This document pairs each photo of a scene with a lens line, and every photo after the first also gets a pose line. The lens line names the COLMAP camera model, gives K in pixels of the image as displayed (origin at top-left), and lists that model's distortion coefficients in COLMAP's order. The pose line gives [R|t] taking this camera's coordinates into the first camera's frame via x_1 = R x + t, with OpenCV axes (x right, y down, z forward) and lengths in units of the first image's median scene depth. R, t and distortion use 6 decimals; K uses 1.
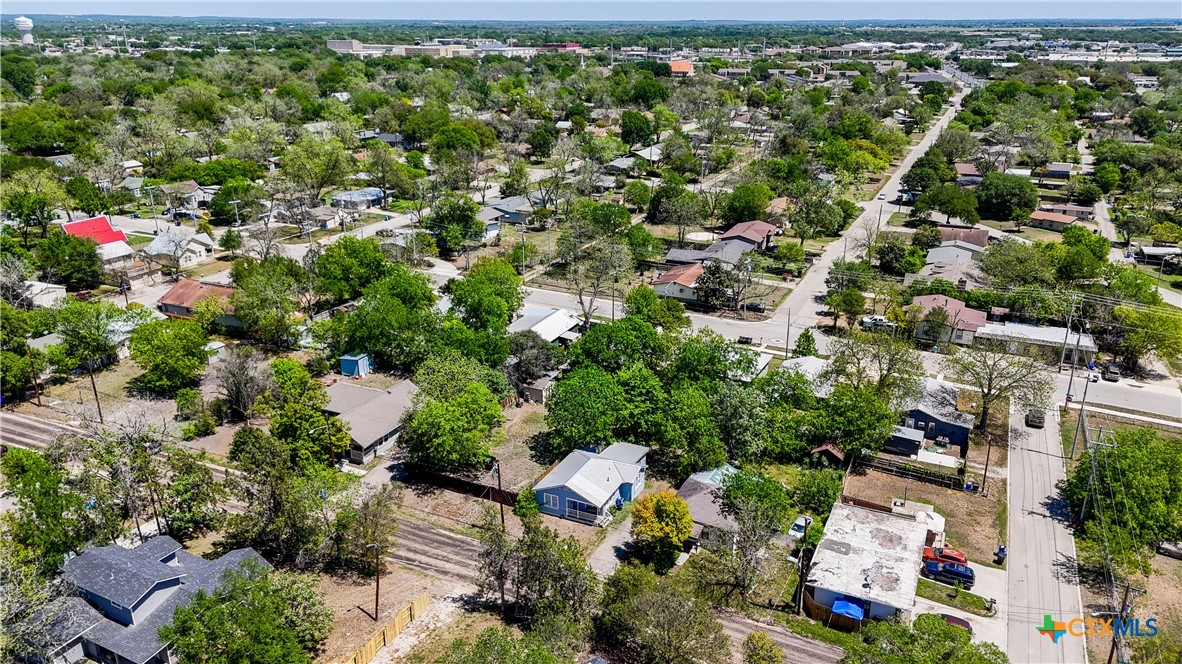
lens RADIAL K [[867.9, 0, 591.0], [0, 867.9, 332.0], [0, 0, 1]] dist [0.063545, -0.059143]
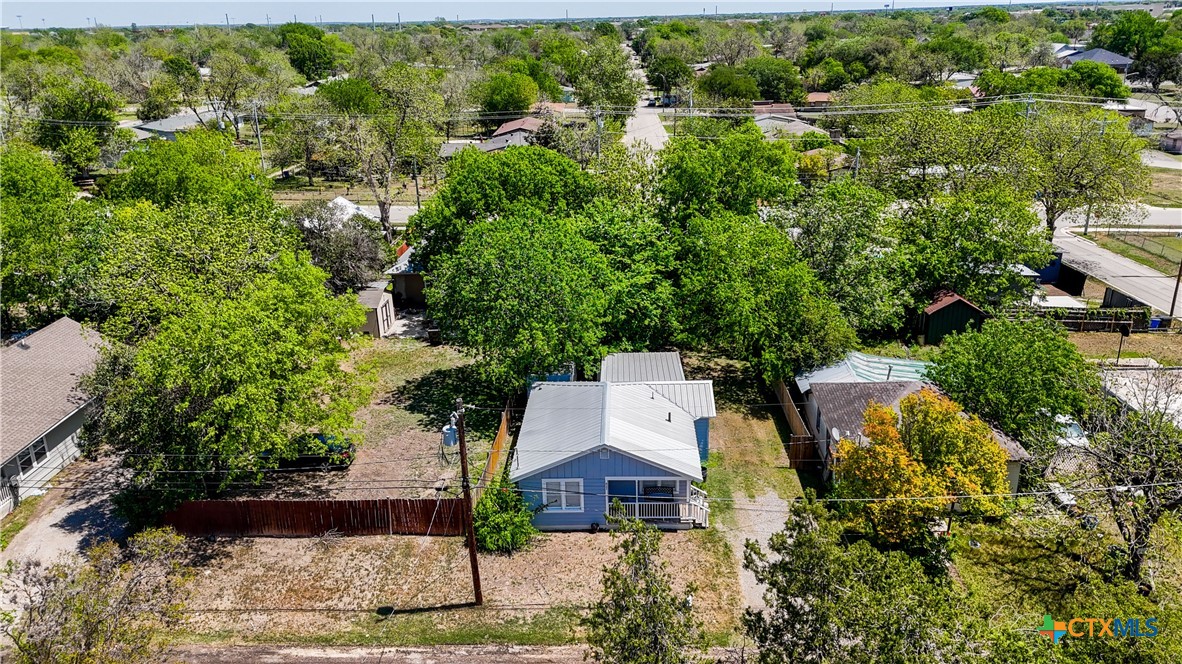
lens RADIAL K [[867.9, 0, 591.0], [0, 867.9, 332.0], [0, 0, 1]] dist [0.063545, -0.059143]
pose [[0.913058, -0.156064, 0.376787, -0.151811], [0.156817, 0.987205, 0.028886, 0.097145], [-0.376474, 0.032712, 0.925849, 0.547297]]
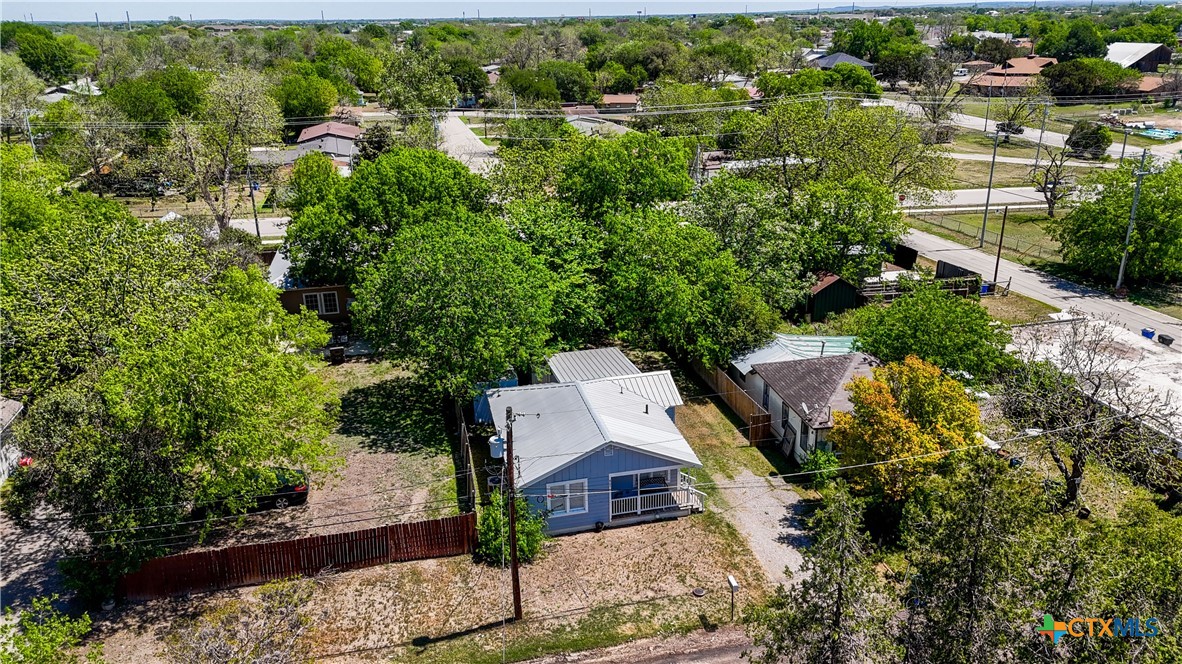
lens RADIAL K [[867.9, 0, 591.0], [0, 867.9, 332.0], [0, 0, 1]] dist [0.063545, -0.059143]
pose [[0.776422, -0.223687, 0.589180, -0.222557], [0.224521, 0.971727, 0.073050, 0.082974], [-0.588862, 0.075566, 0.804693, 0.588722]]
